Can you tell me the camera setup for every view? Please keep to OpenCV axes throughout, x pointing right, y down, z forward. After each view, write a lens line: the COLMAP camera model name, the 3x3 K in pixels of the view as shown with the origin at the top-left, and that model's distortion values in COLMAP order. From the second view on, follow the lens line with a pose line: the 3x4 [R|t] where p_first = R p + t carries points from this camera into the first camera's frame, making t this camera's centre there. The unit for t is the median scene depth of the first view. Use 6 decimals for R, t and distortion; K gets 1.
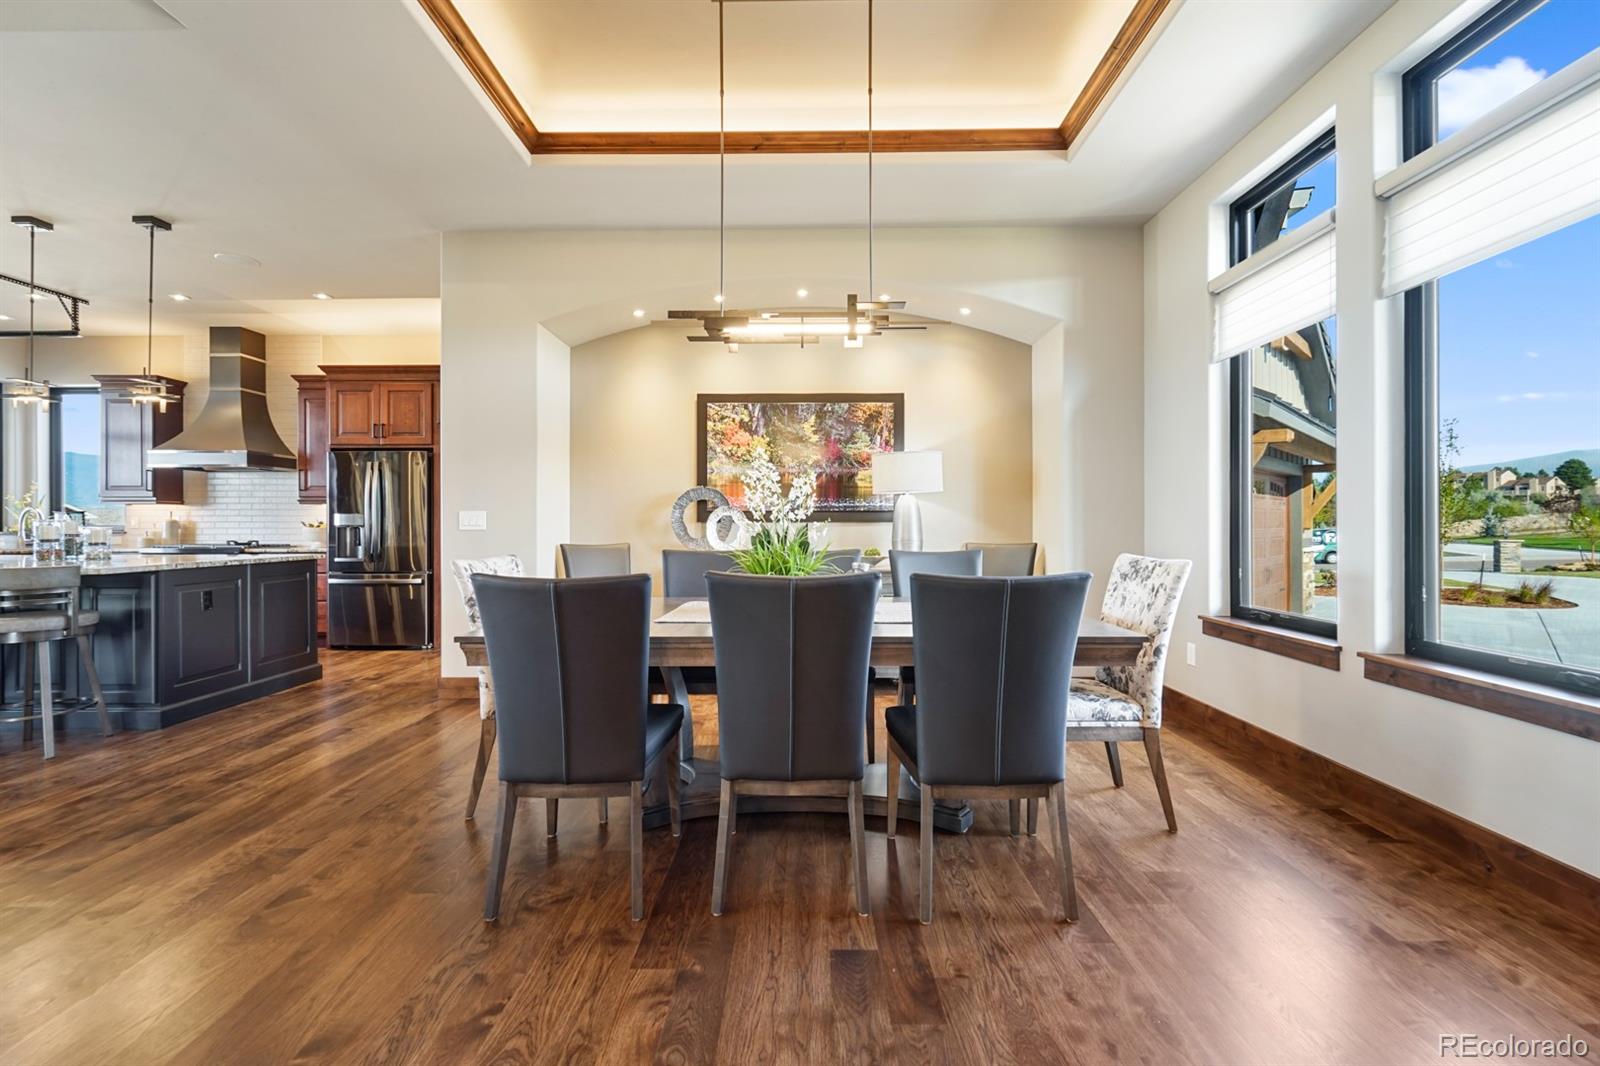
lens RADIAL K [[672.8, 0, 801.4], [0, 672.8, 527.8], [0, 0, 1]] dist [0.003691, -0.001444]
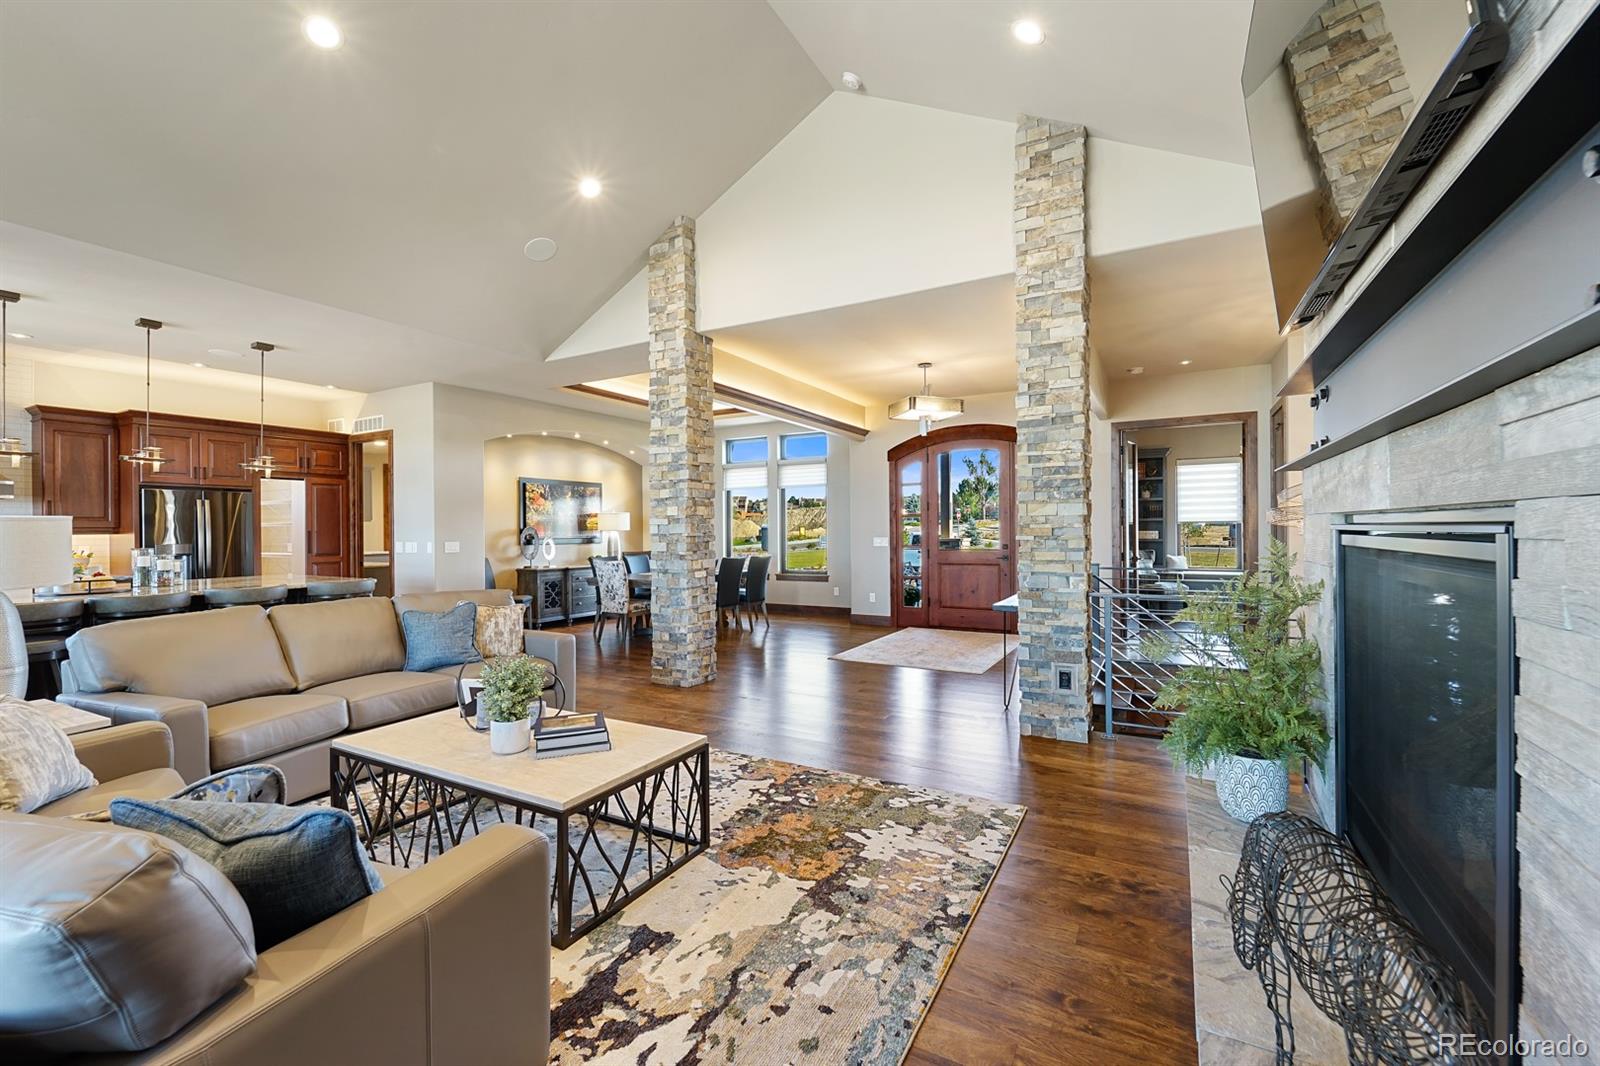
lens RADIAL K [[672.8, 0, 808.8], [0, 672.8, 524.5], [0, 0, 1]] dist [0.003691, -0.001444]
pose [[0.462263, 0.002986, 0.886738, -1.452586], [0.010485, 0.999906, -0.008833, -0.042084], [-0.886681, 0.013381, 0.462188, -0.578710]]
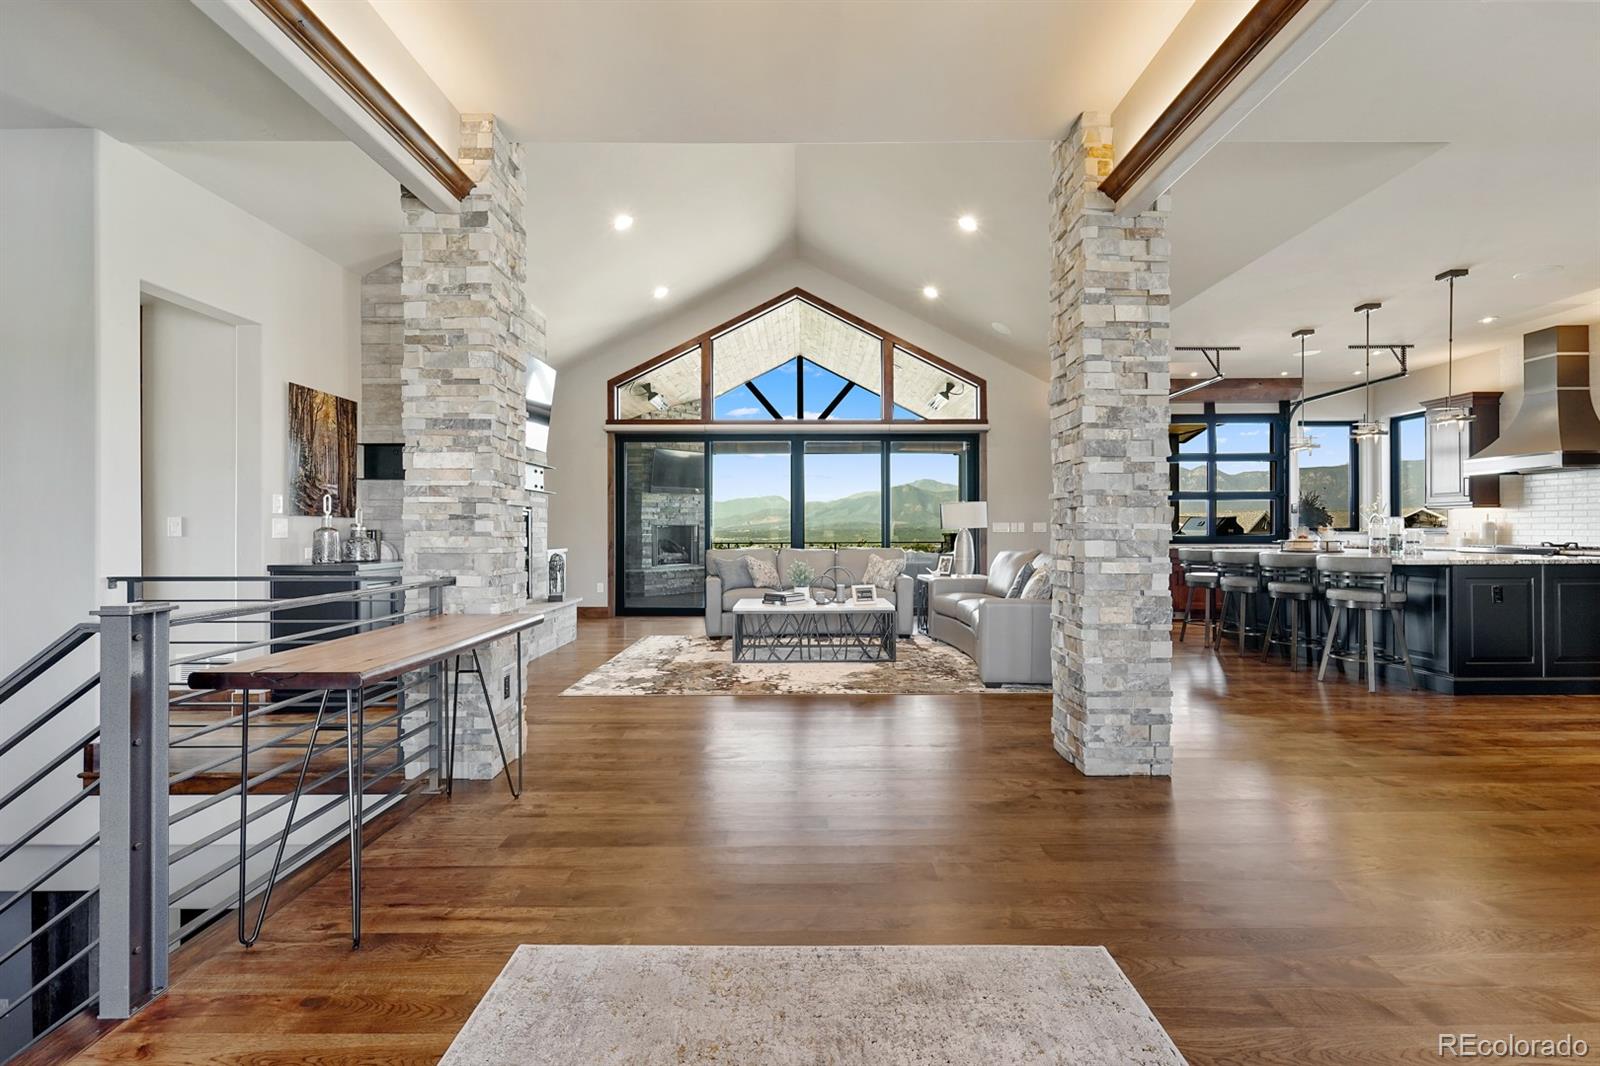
lens RADIAL K [[672.8, 0, 789.2], [0, 672.8, 526.9], [0, 0, 1]] dist [0.003691, -0.001444]
pose [[-0.017724, -0.003129, -0.999838, 0.216814], [-0.000052, 0.999995, -0.003129, -0.000368], [0.999843, -0.000003, -0.017724, -0.132443]]
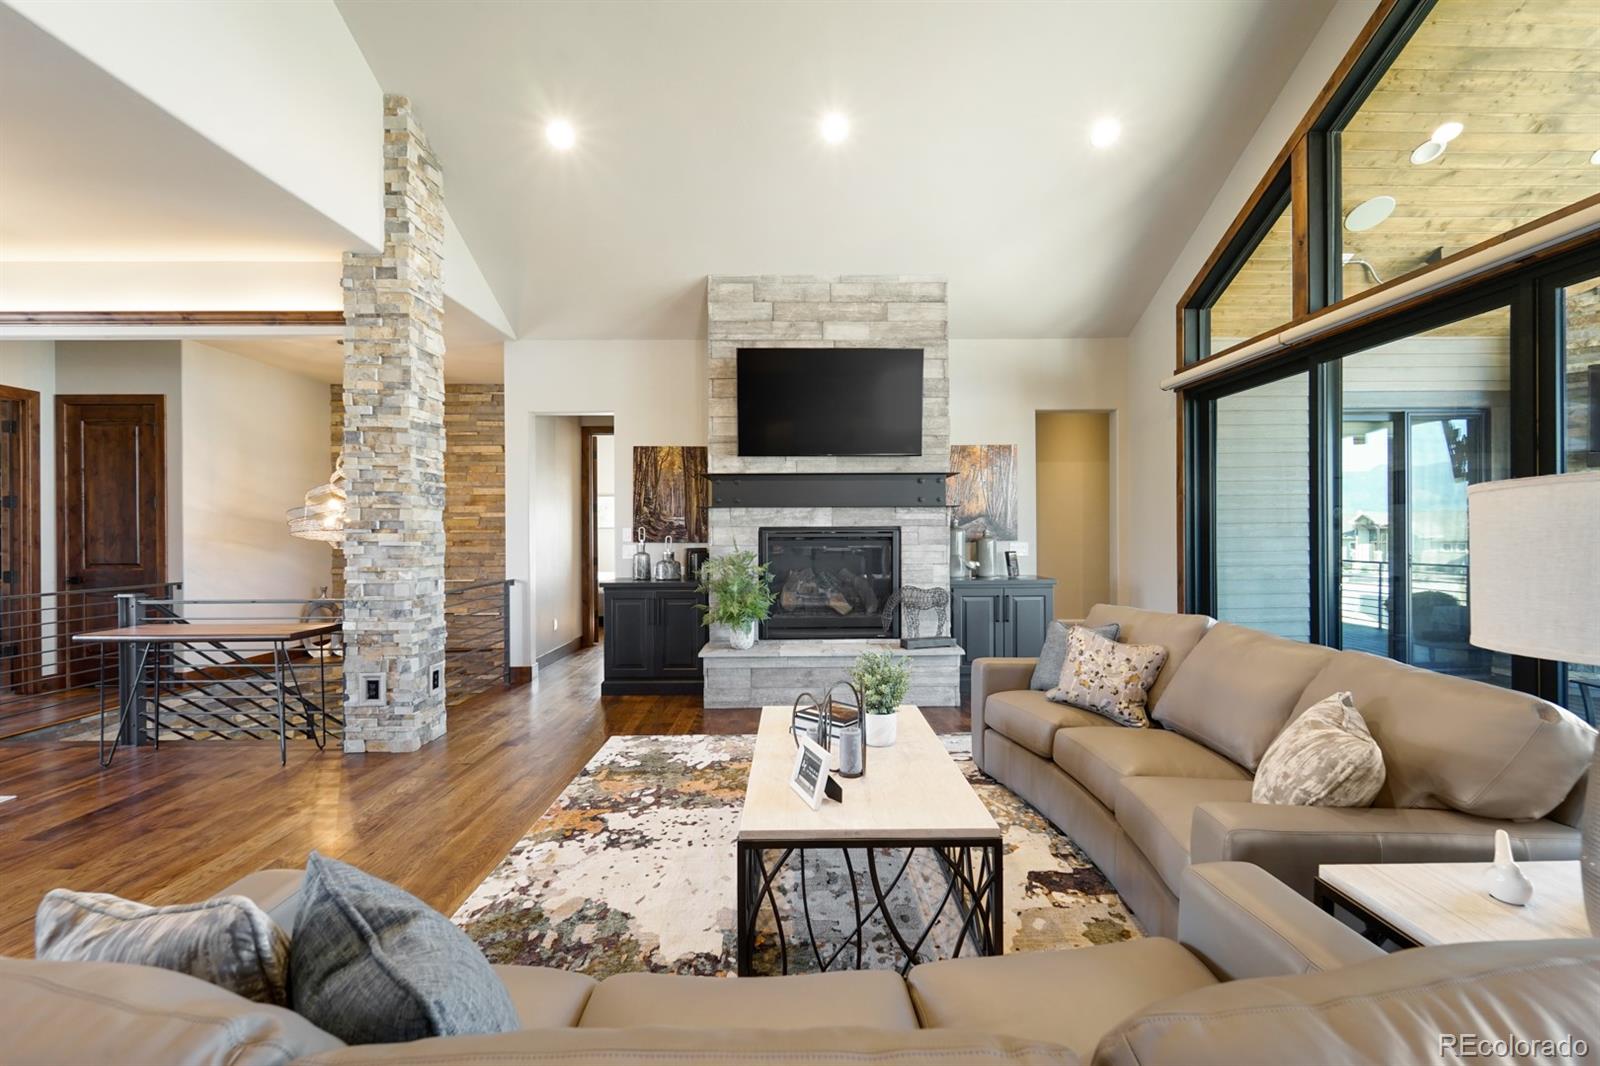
lens RADIAL K [[672.8, 0, 812.4], [0, 672.8, 529.5], [0, 0, 1]] dist [0.003691, -0.001444]
pose [[-0.999126, 0.009324, -0.040746, -0.995659], [0.009200, 0.999953, 0.003210, -0.045852], [0.040774, 0.002832, -0.999164, 0.461981]]
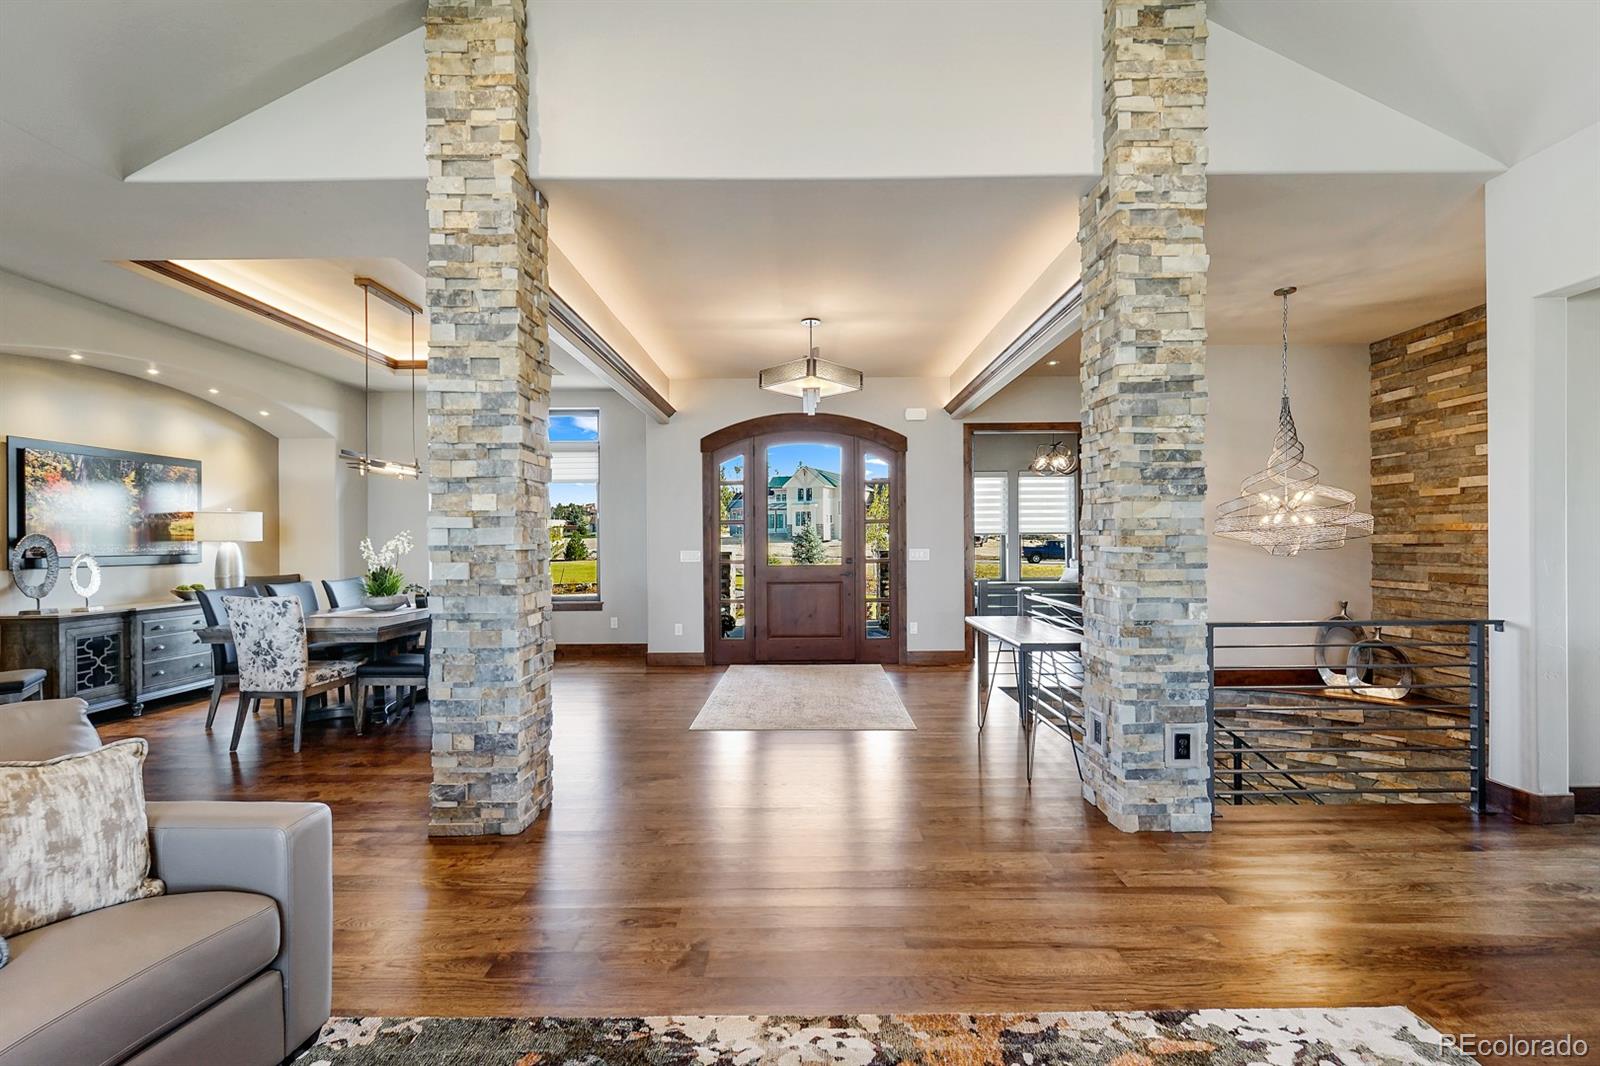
lens RADIAL K [[672.8, 0, 807.8], [0, 672.8, 536.0], [0, 0, 1]] dist [0.003691, -0.001444]
pose [[-0.026780, 0.005982, 0.999623, -1.144449], [0.009668, 0.999937, -0.005725, -0.041392], [-0.999595, 0.009511, -0.026836, -0.101831]]
